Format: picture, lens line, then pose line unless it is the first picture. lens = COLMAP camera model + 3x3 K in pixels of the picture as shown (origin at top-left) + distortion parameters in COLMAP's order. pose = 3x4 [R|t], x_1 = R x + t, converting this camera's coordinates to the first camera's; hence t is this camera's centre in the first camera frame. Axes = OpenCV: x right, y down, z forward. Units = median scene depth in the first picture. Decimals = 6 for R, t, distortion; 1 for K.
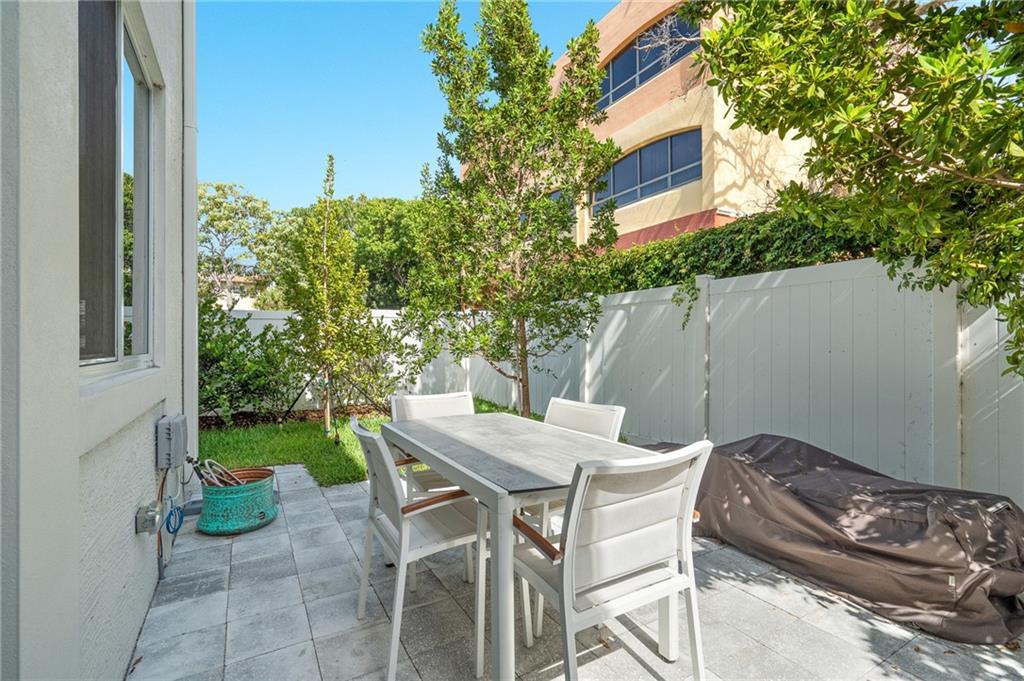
lens RADIAL K [[470.1, 0, 508.3], [0, 470.1, 339.2], [0, 0, 1]] dist [-0.001933, 0.000382]
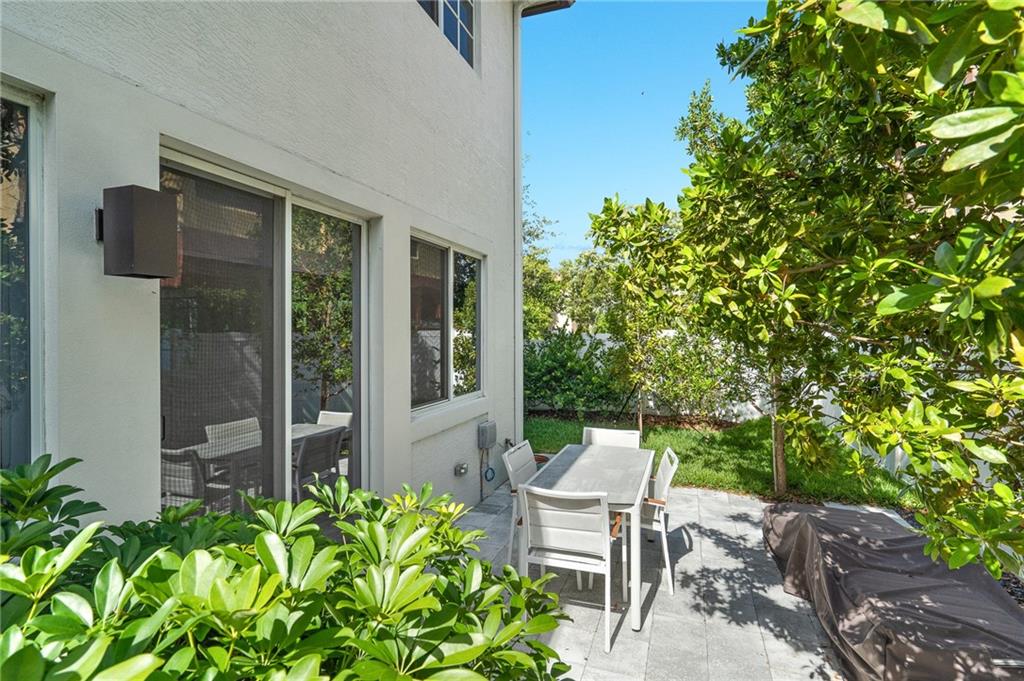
lens RADIAL K [[470.1, 0, 508.3], [0, 470.1, 339.2], [0, 0, 1]] dist [-0.001933, 0.000382]
pose [[0.644955, 0.013430, -0.764103, 0.956632], [0.002662, 0.999800, 0.019819, -0.248602], [0.764216, -0.014816, 0.644790, -0.257427]]
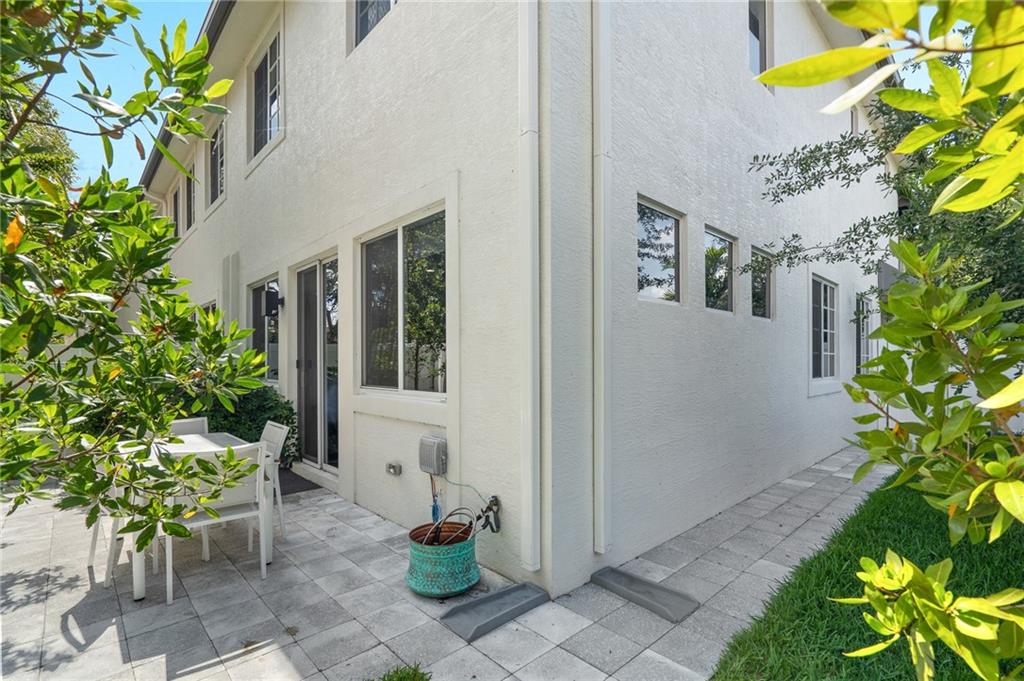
lens RADIAL K [[472.8, 0, 515.5], [0, 472.8, 339.5], [0, 0, 1]] dist [-0.001060, 0.000893]
pose [[-0.968174, -0.004034, -0.250246, -0.632517], [0.006924, 0.999056, -0.042892, -0.082114], [0.250183, -0.043260, -0.967232, 2.665026]]
